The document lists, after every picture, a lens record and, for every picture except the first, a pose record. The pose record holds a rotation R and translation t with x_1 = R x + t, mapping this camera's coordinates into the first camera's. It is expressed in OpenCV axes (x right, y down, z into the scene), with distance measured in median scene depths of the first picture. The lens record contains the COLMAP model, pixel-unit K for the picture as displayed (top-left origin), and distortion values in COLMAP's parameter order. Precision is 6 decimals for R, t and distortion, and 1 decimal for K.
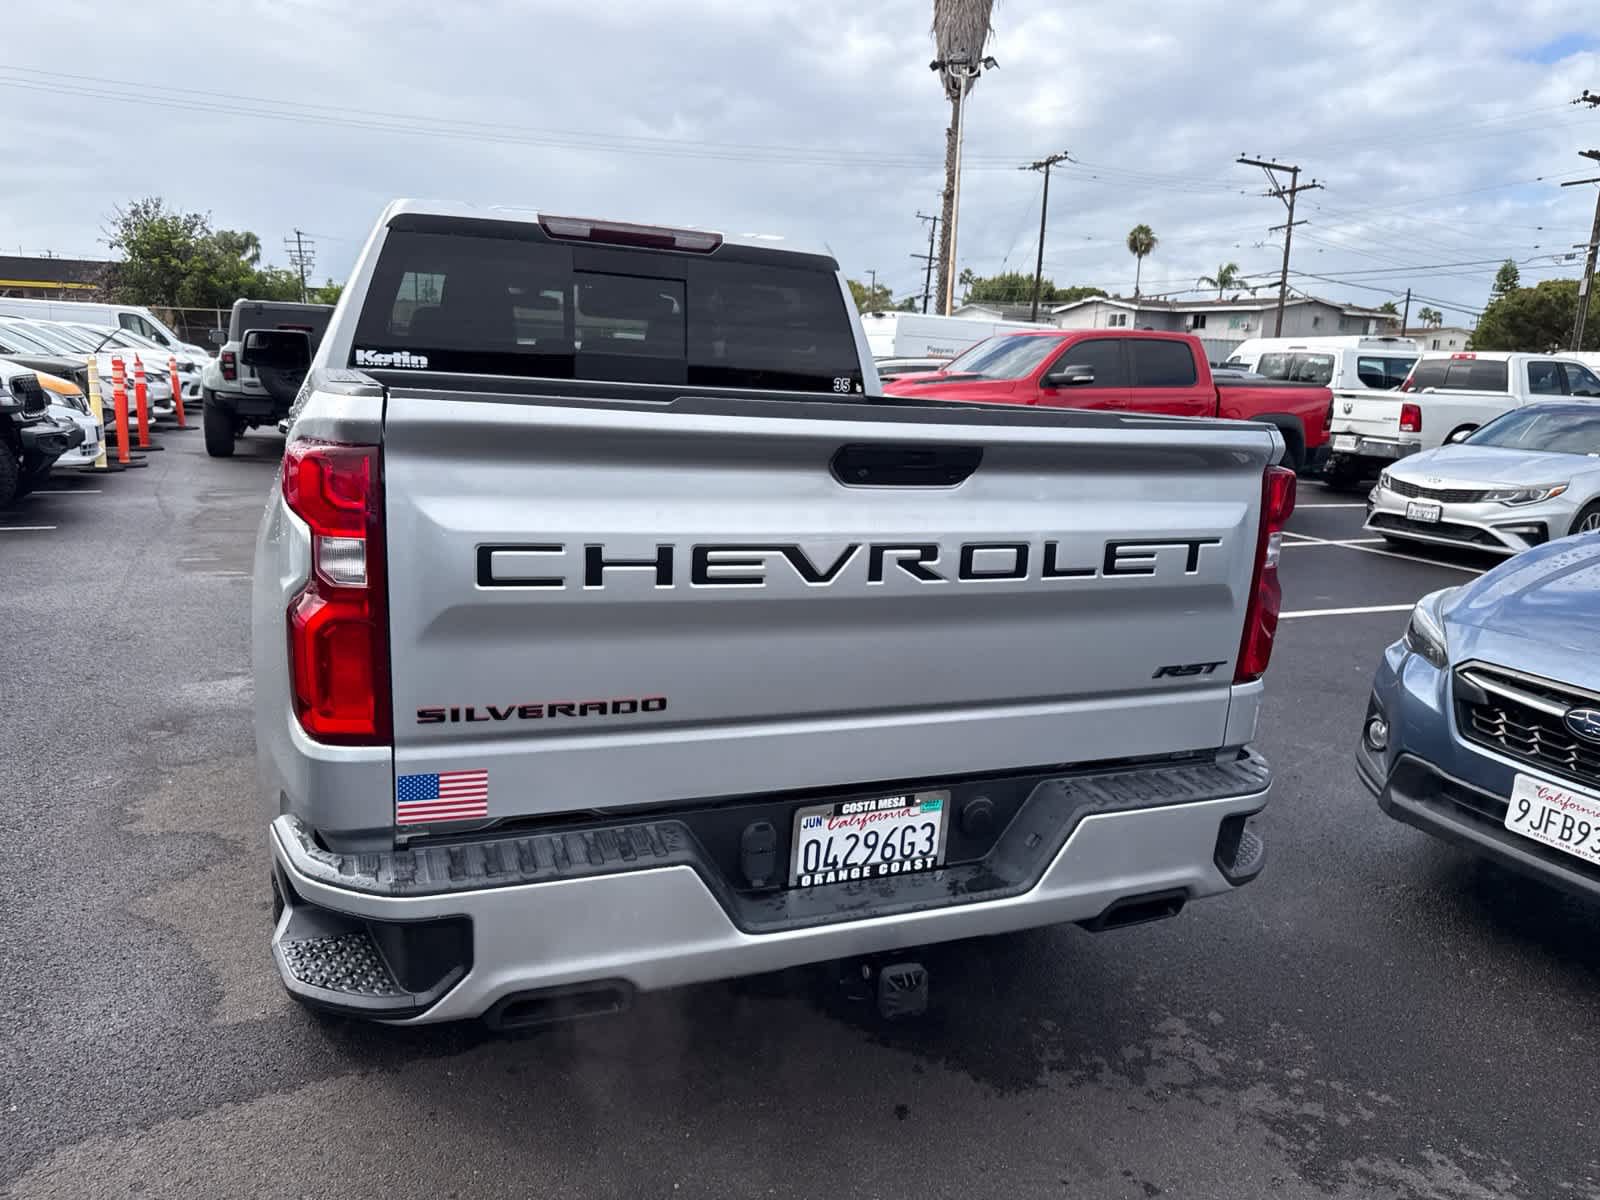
lens RADIAL K [[1126.2, 0, 804.1], [0, 1126.2, 597.8], [0, 0, 1]] dist [0.056921, -0.065829]
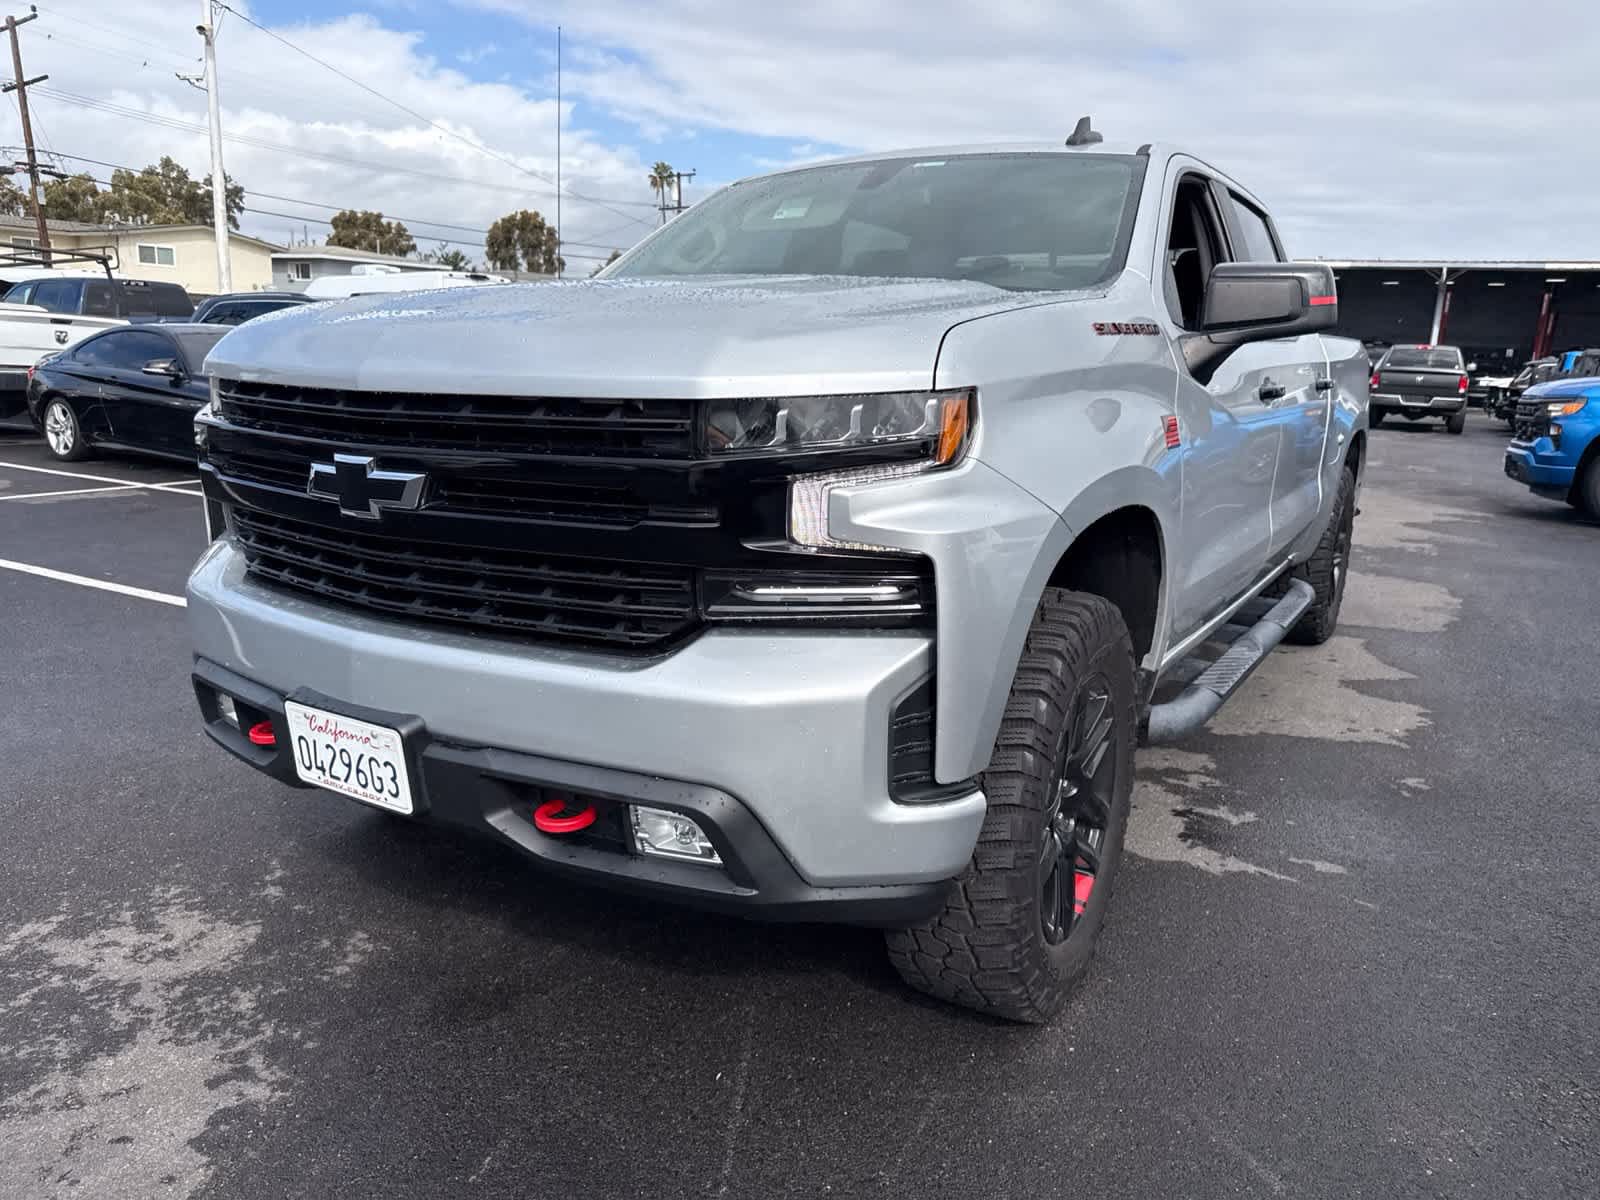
lens RADIAL K [[1134.1, 0, 815.7], [0, 1134.1, 605.0], [0, 0, 1]] dist [0.034456, -0.036908]
pose [[-0.594498, -0.237423, 0.768246, -1.473182], [0.104223, 0.924604, 0.366396, -0.572409], [-0.797314, 0.297890, -0.524930, 2.817087]]
